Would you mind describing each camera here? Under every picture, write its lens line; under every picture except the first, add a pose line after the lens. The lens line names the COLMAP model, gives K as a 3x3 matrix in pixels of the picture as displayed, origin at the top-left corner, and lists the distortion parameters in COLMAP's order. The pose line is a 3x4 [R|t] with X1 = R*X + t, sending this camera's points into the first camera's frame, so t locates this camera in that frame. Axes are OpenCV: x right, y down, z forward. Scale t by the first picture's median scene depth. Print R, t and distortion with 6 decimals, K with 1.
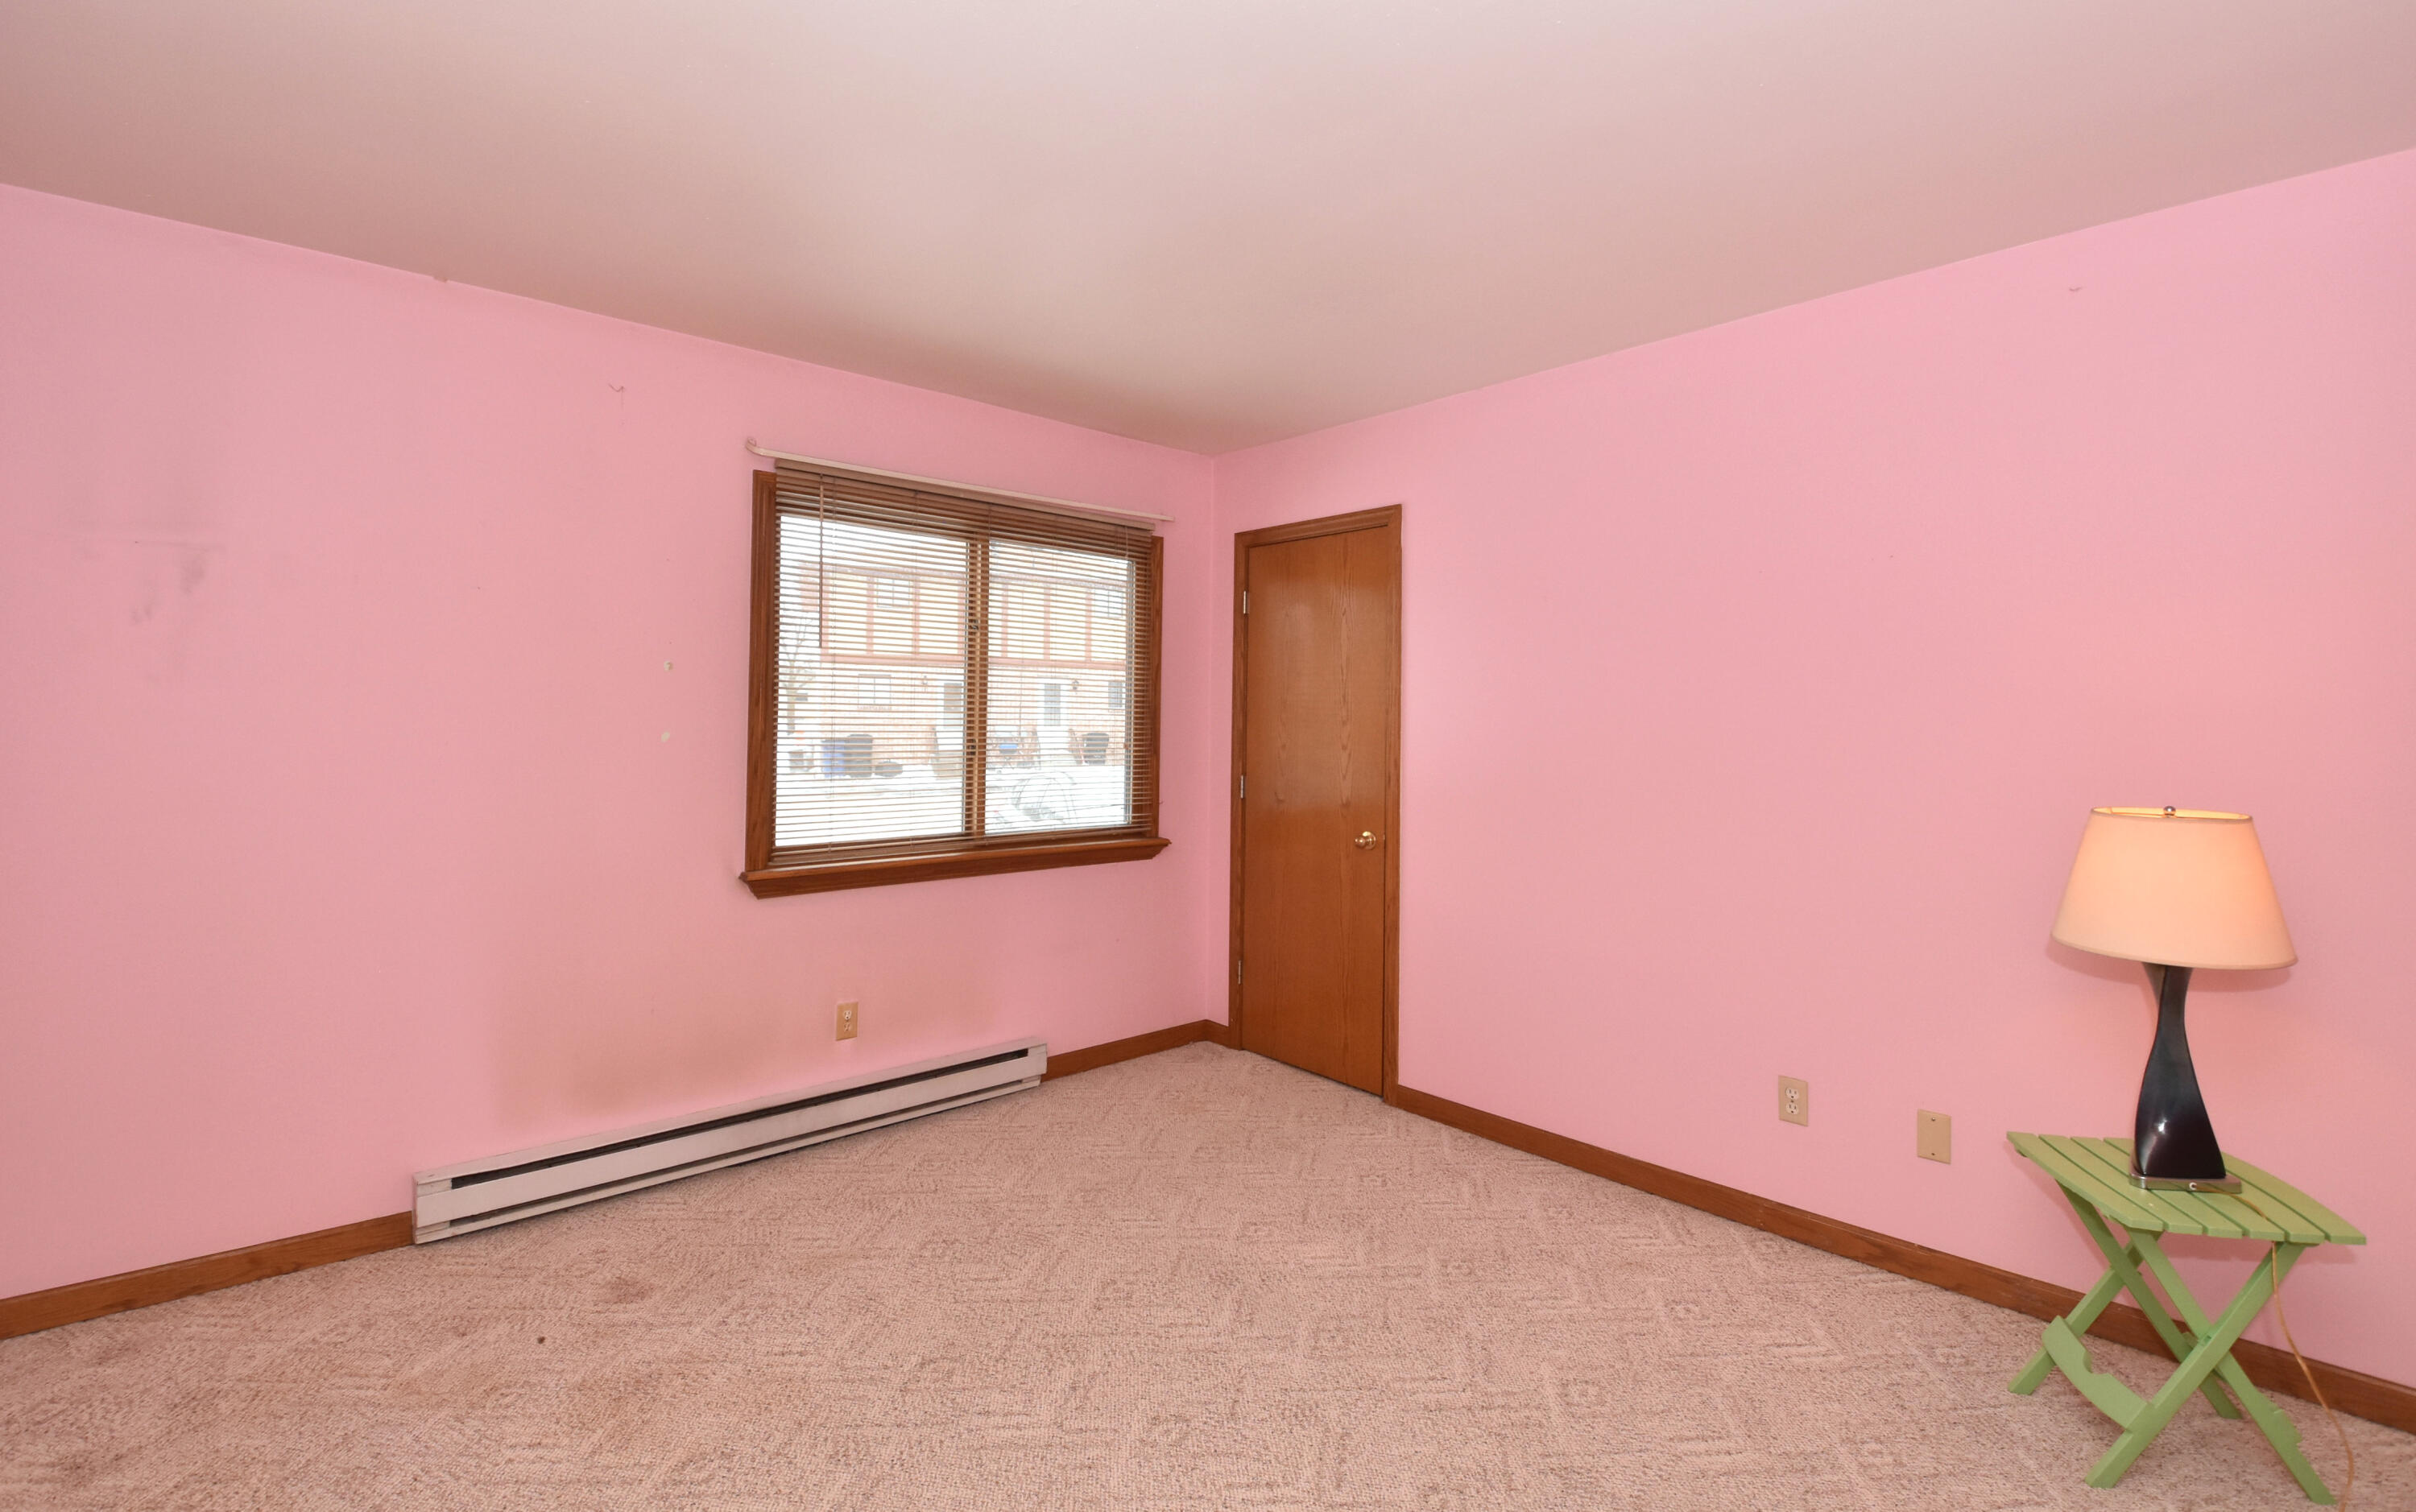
lens RADIAL K [[1071.7, 0, 1216.8], [0, 1071.7, 748.5], [0, 0, 1]] dist [-0.002896, -0.007599]
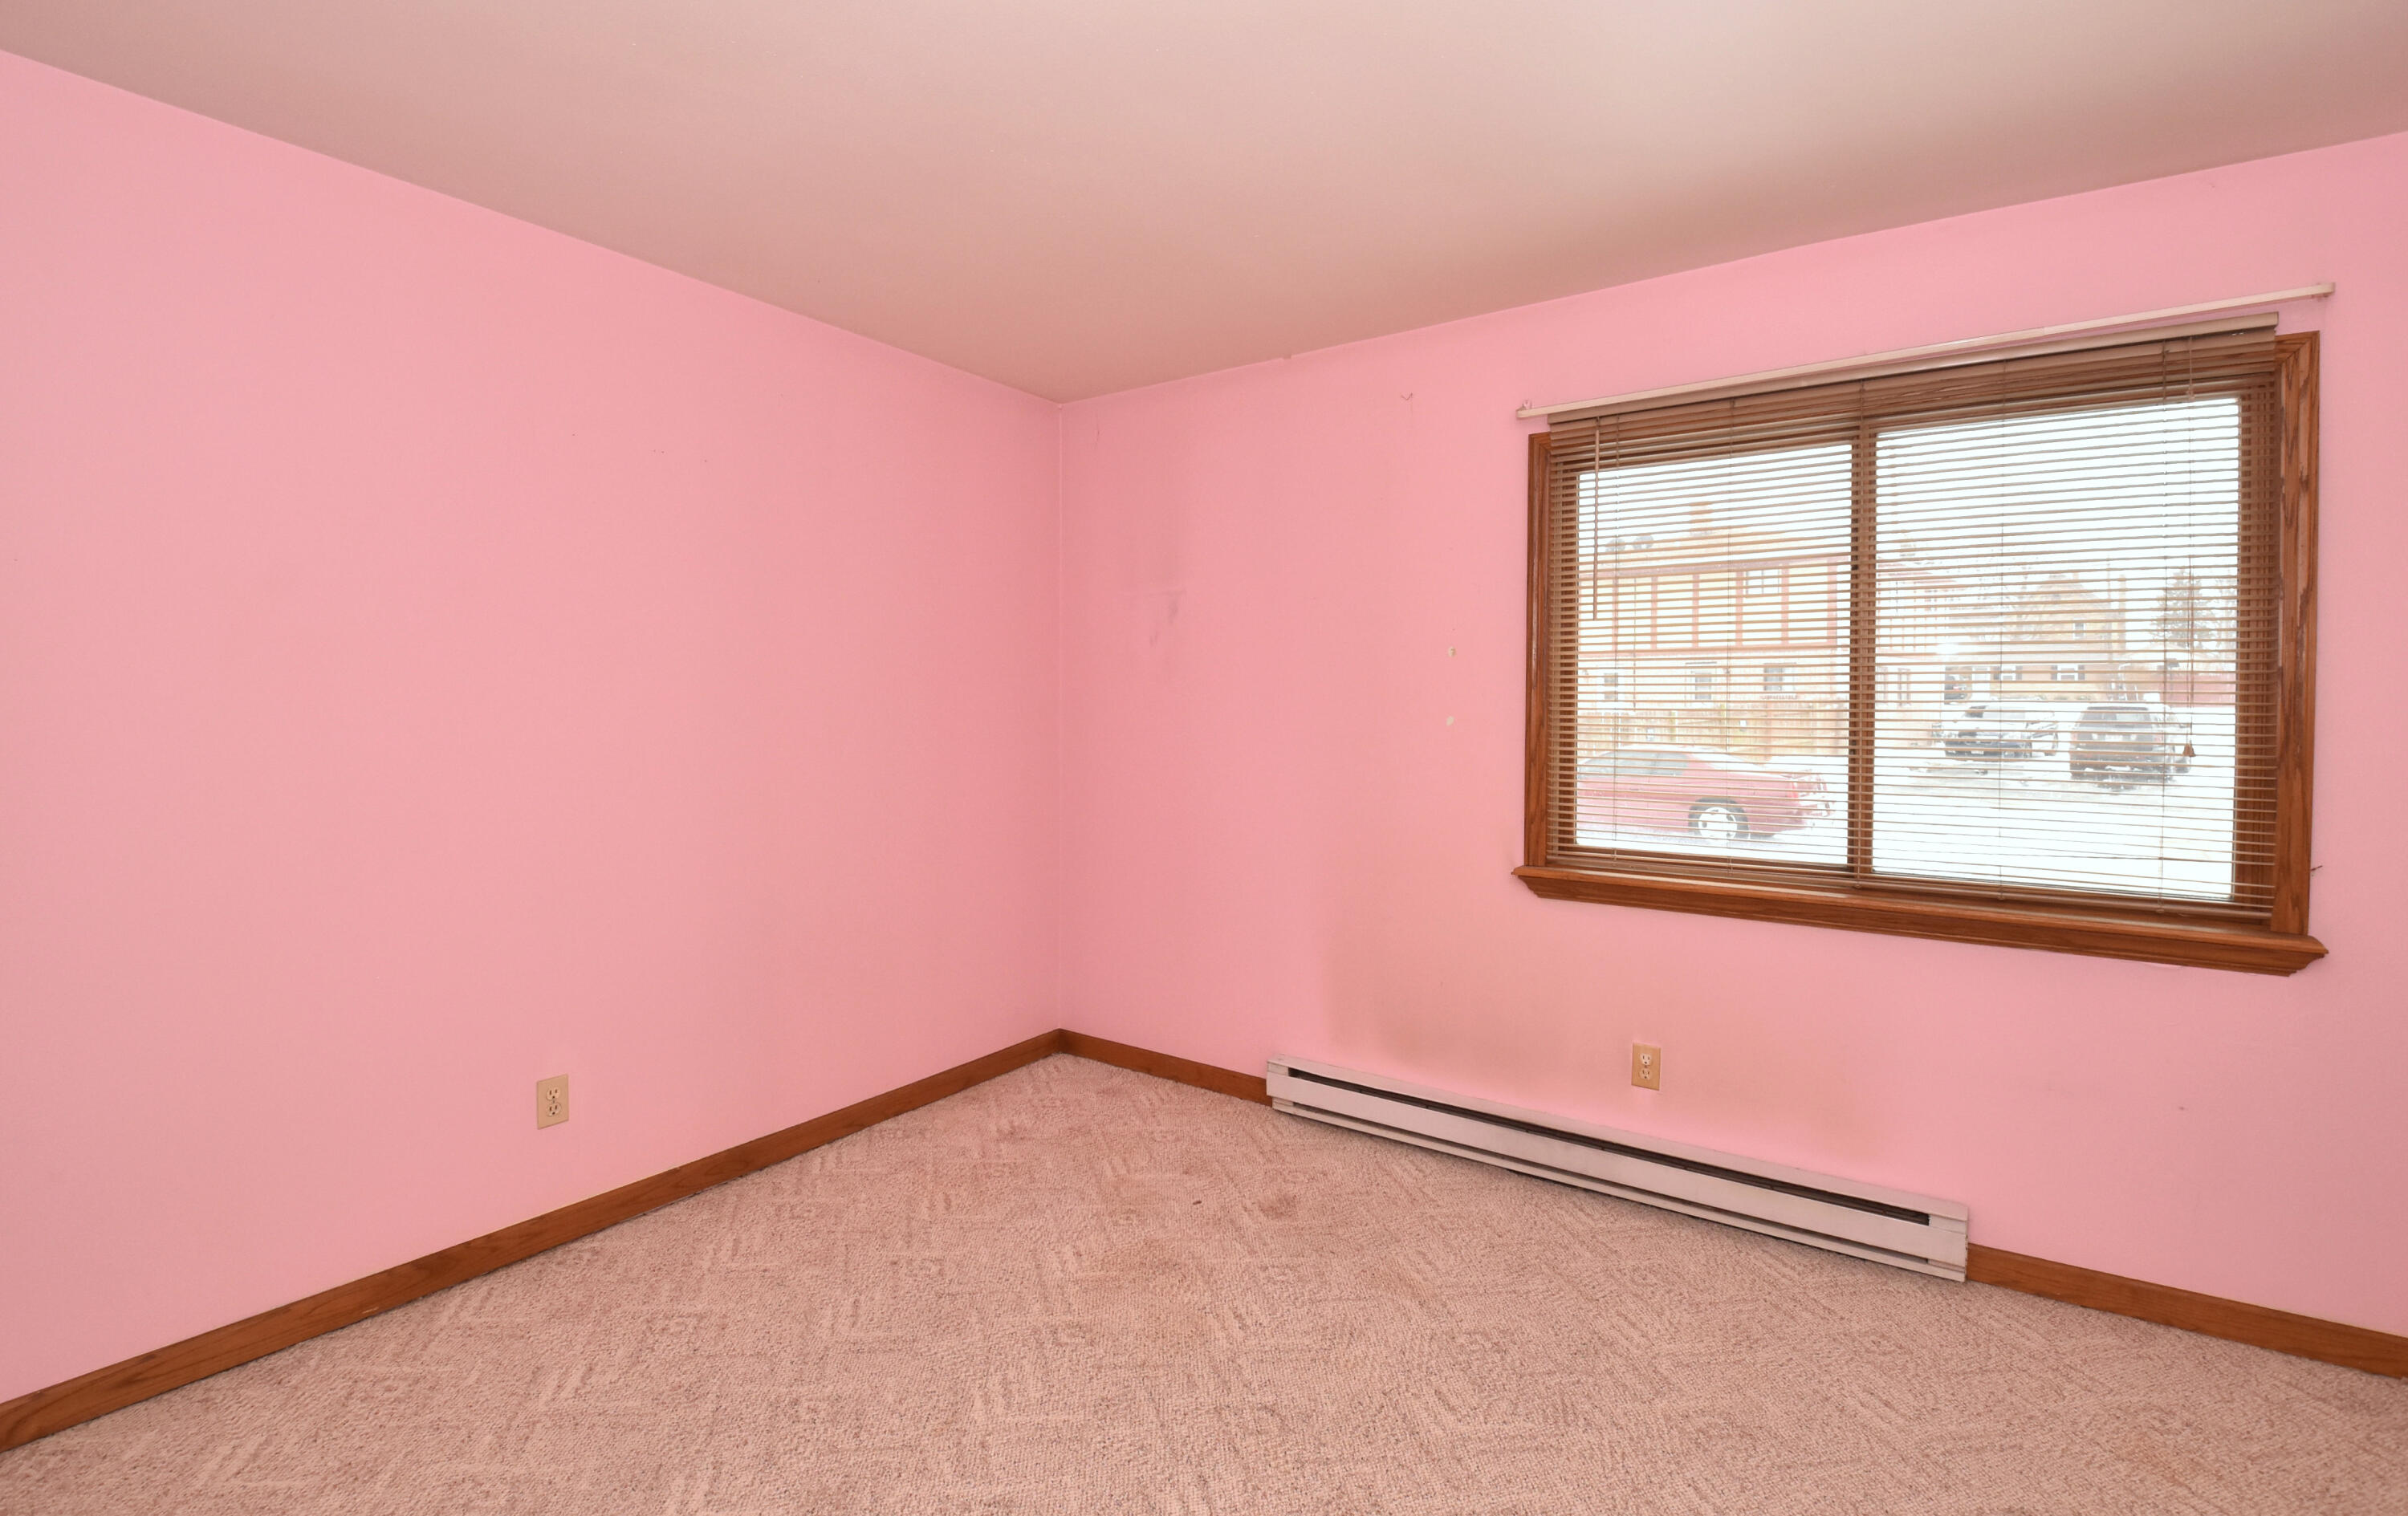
lens RADIAL K [[1068.2, 0, 1193.7], [0, 1068.2, 750.5], [0, 0, 1]] dist [-0.002896, -0.007599]
pose [[0.226807, 0.038752, -0.973168, 0.404621], [-0.021271, 0.999167, 0.034830, -0.013628], [0.973707, 0.012801, 0.227442, 0.505249]]
